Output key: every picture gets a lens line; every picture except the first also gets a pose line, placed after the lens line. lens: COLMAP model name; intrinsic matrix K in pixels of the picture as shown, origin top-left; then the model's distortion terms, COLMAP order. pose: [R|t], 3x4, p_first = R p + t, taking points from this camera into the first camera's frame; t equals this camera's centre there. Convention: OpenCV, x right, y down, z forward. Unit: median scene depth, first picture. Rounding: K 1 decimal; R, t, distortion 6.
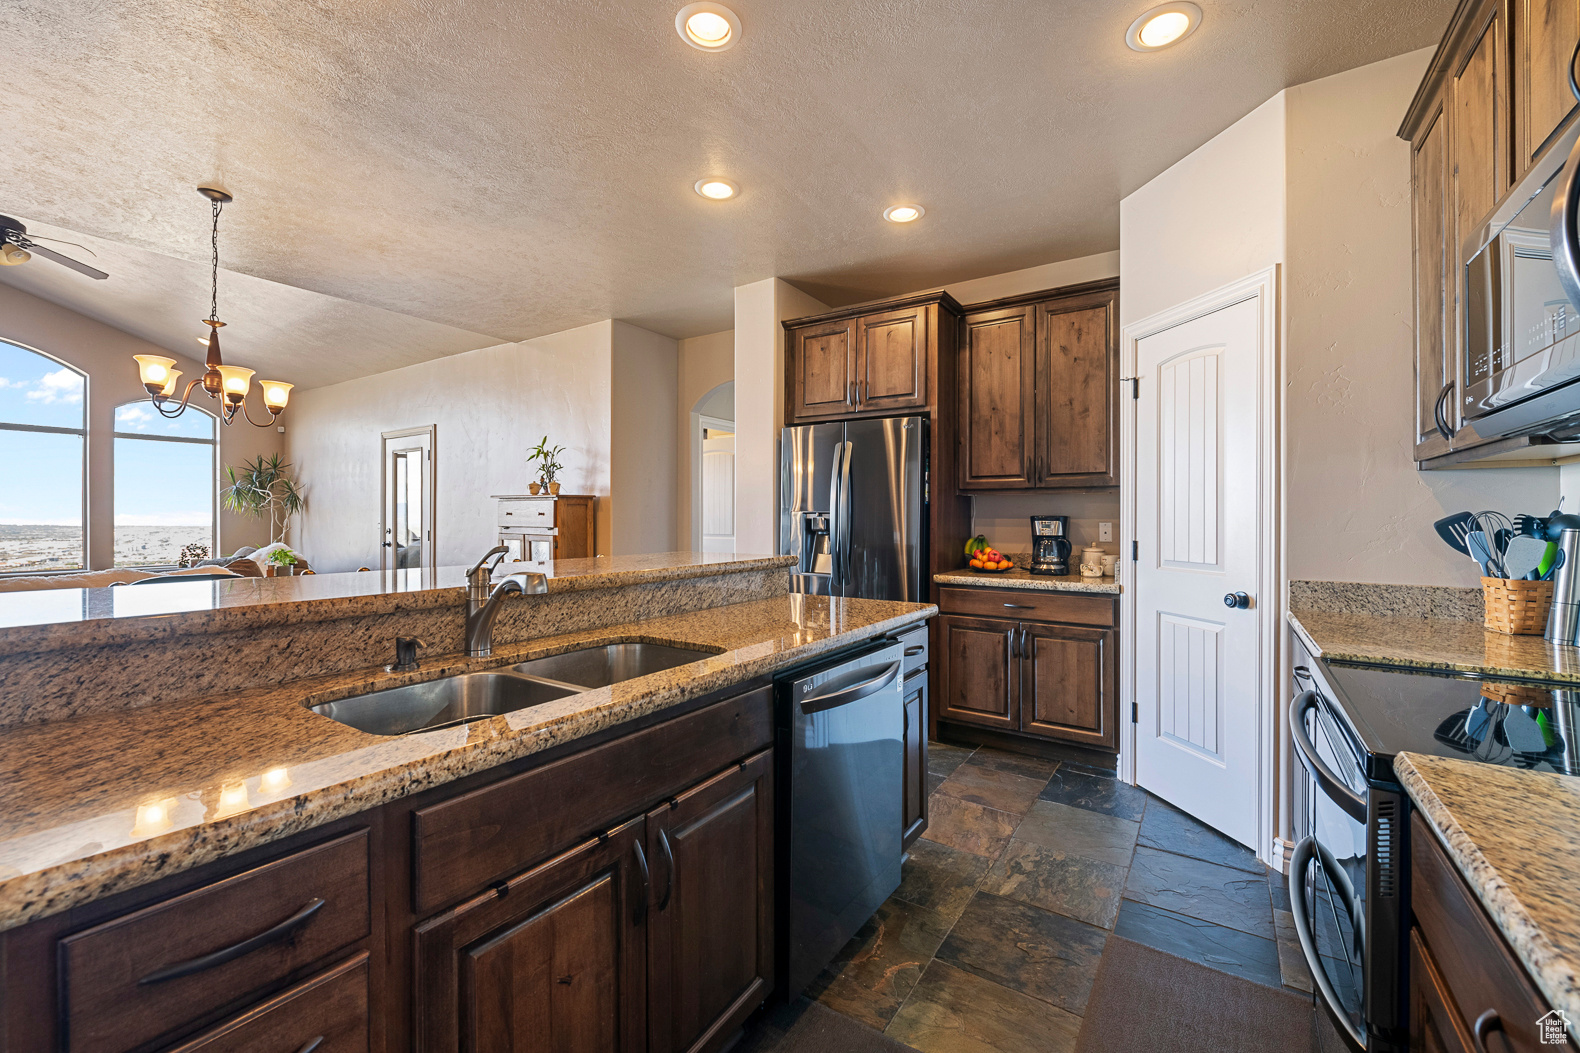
lens RADIAL K [[637.0, 0, 790.4], [0, 637.0, 516.7], [0, 0, 1]] dist [-0.000832, 0.000011]
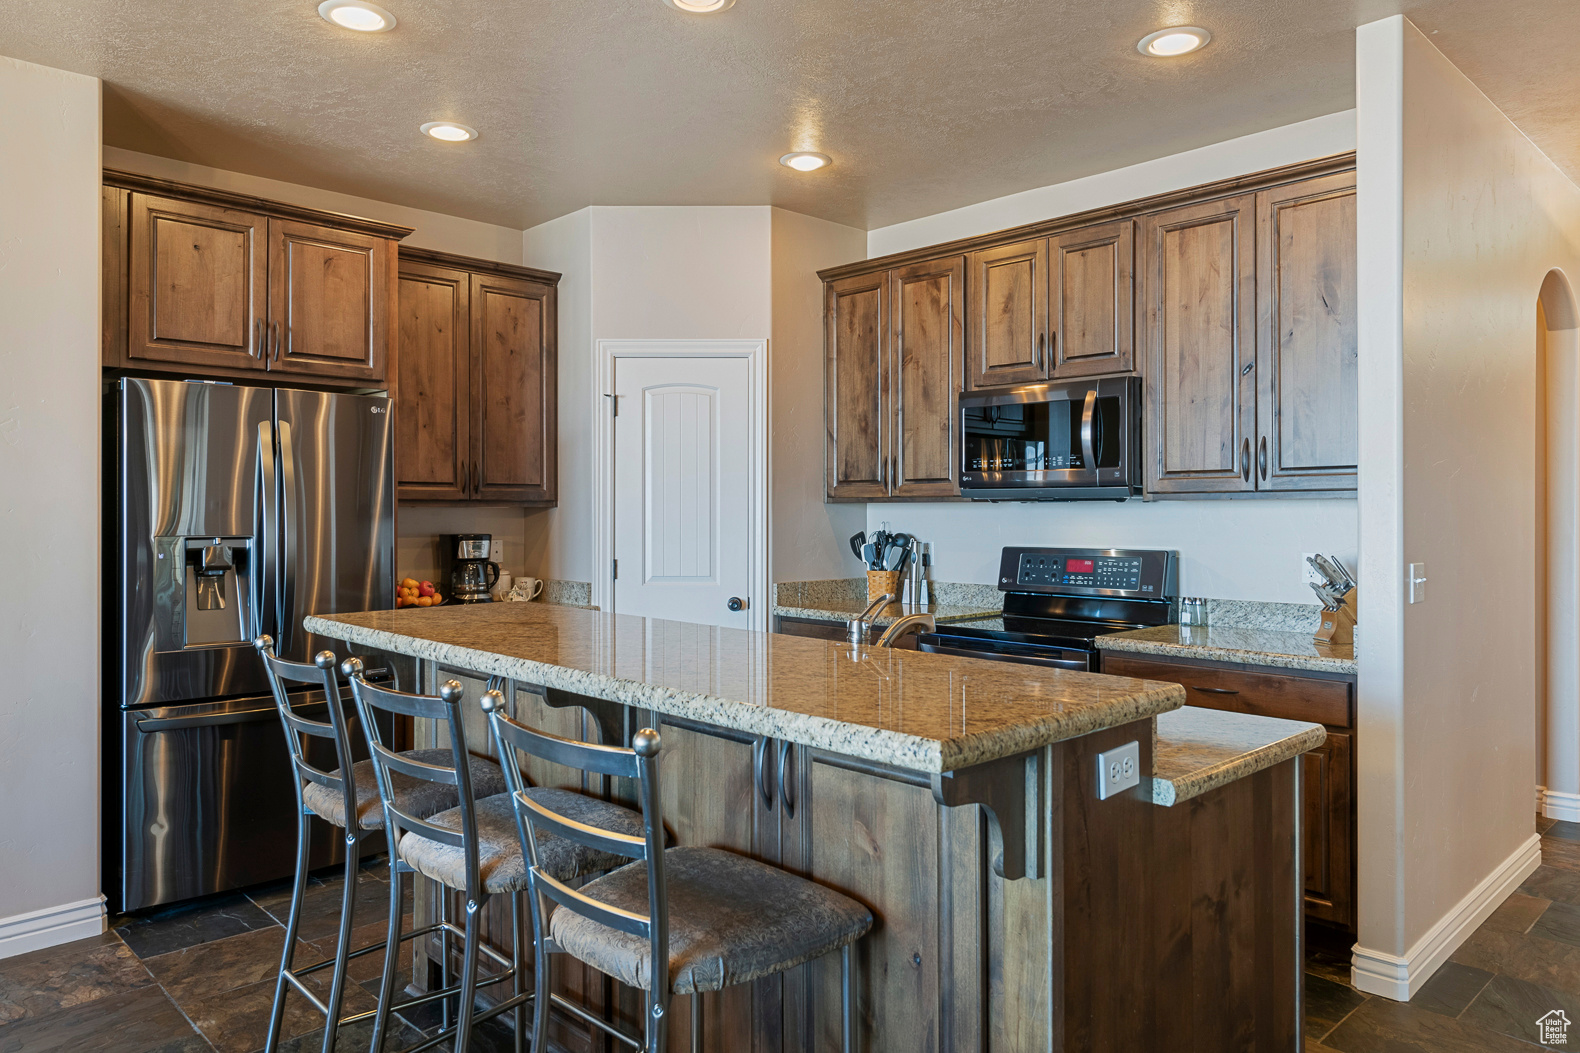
lens RADIAL K [[1093.5, 0, 791.9], [0, 1093.5, 504.6], [0, 0, 1]] dist [0.022222, 0.000022]
pose [[0.204988, 0.002019, 0.978762, -0.909448], [-0.001533, 0.999997, -0.001742, -0.038289], [-0.978763, -0.001144, 0.204990, 0.320890]]
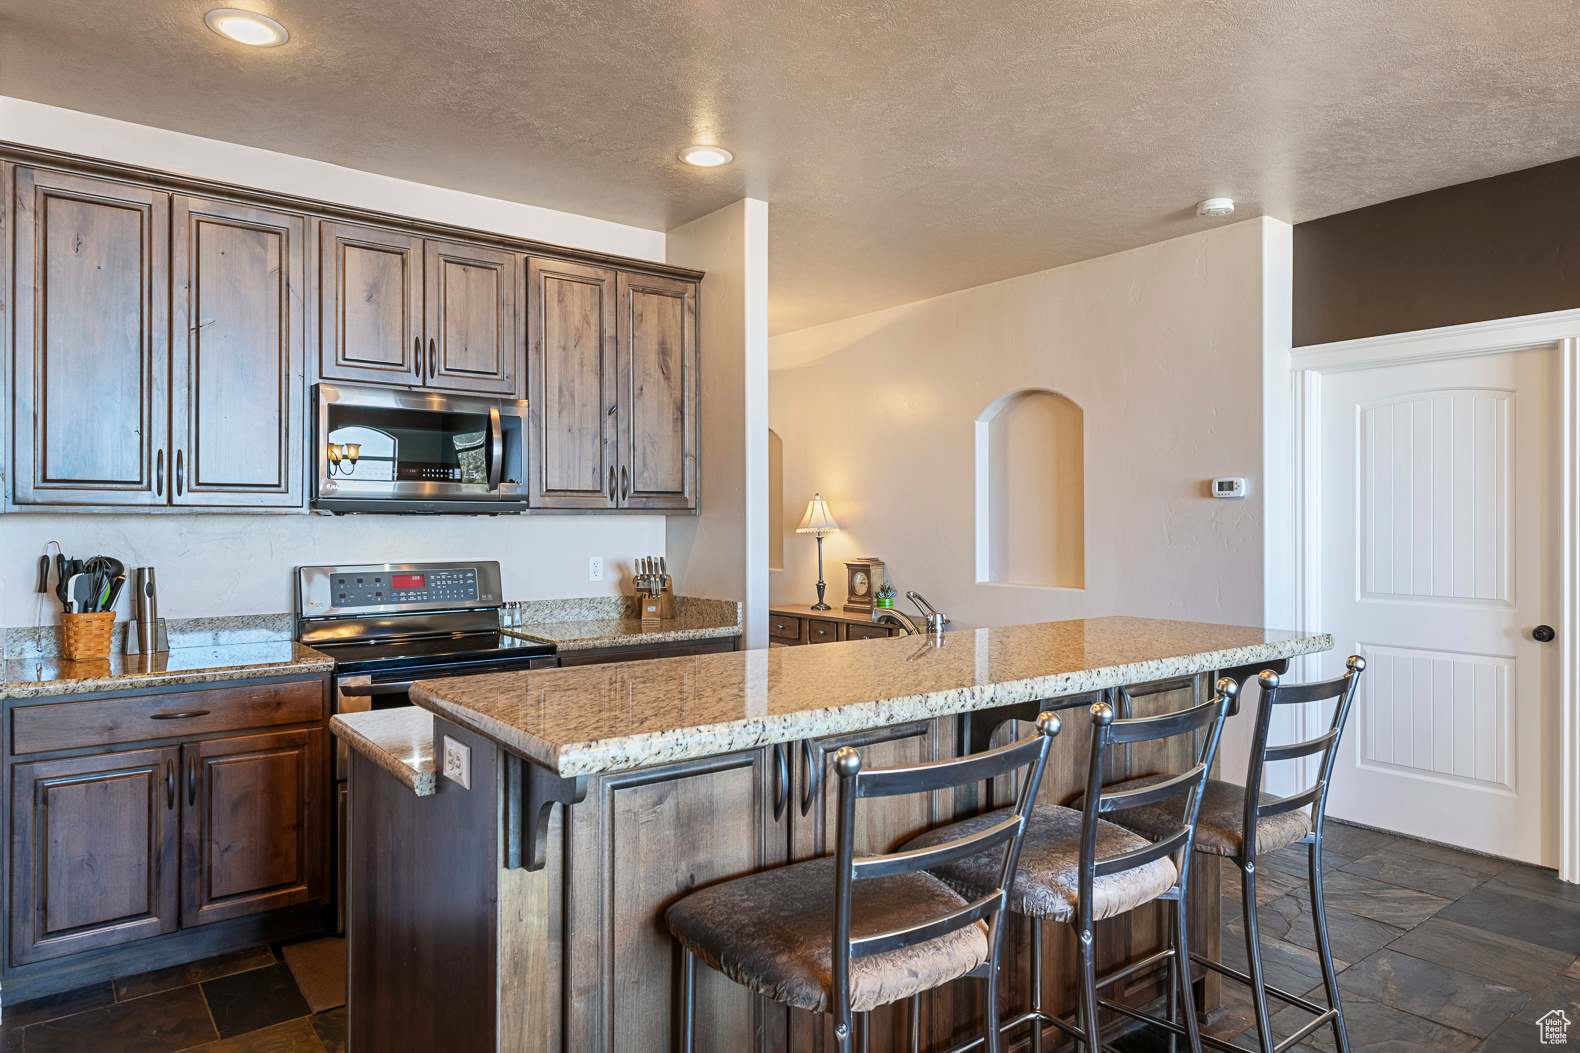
lens RADIAL K [[985.3, 0, 790.0], [0, 985.3, 526.5], [0, 0, 1]] dist [0.009465, 0.000884]
pose [[-0.946512, -0.000926, 0.322669, -0.353748], [-0.000631, 0.999999, 0.001018, -0.033217], [-0.322669, 0.000760, -0.946511, 1.180180]]
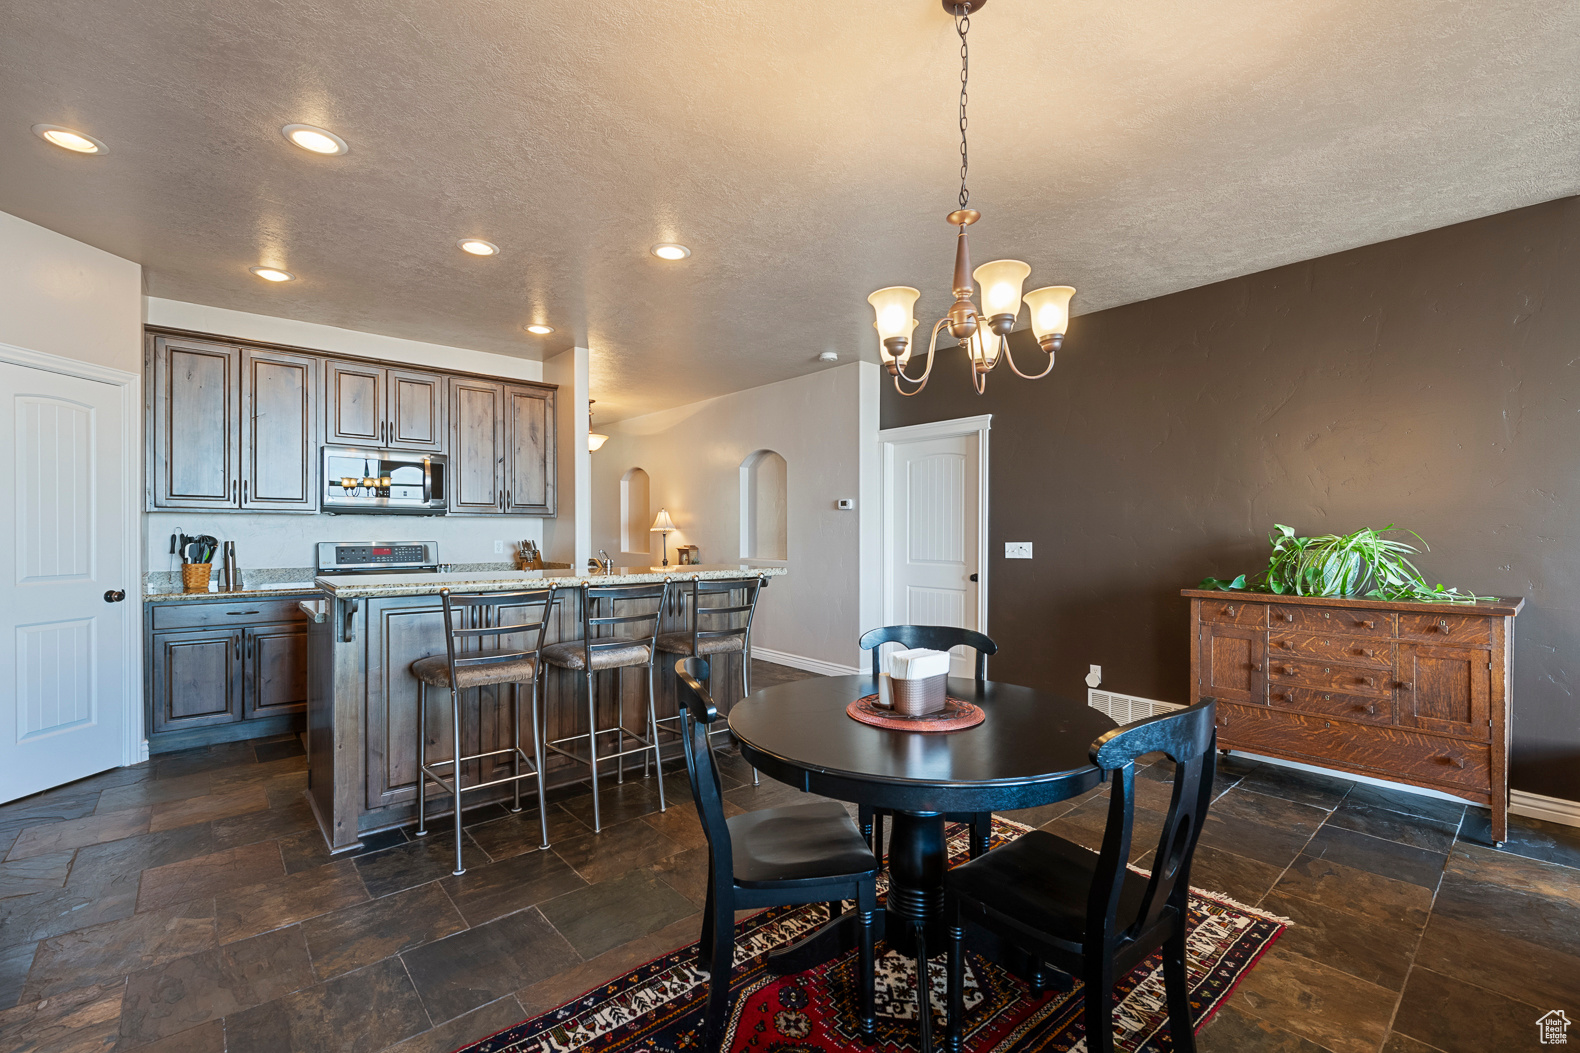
lens RADIAL K [[675.5, 0, 791.9], [0, 675.5, 540.3], [0, 0, 1]] dist [-0.001073, -0.000316]
pose [[-0.966116, -0.004933, 0.258062, -0.793922], [-0.002882, 0.999961, 0.008328, -0.007285], [-0.258093, 0.007302, -0.966092, 1.420388]]
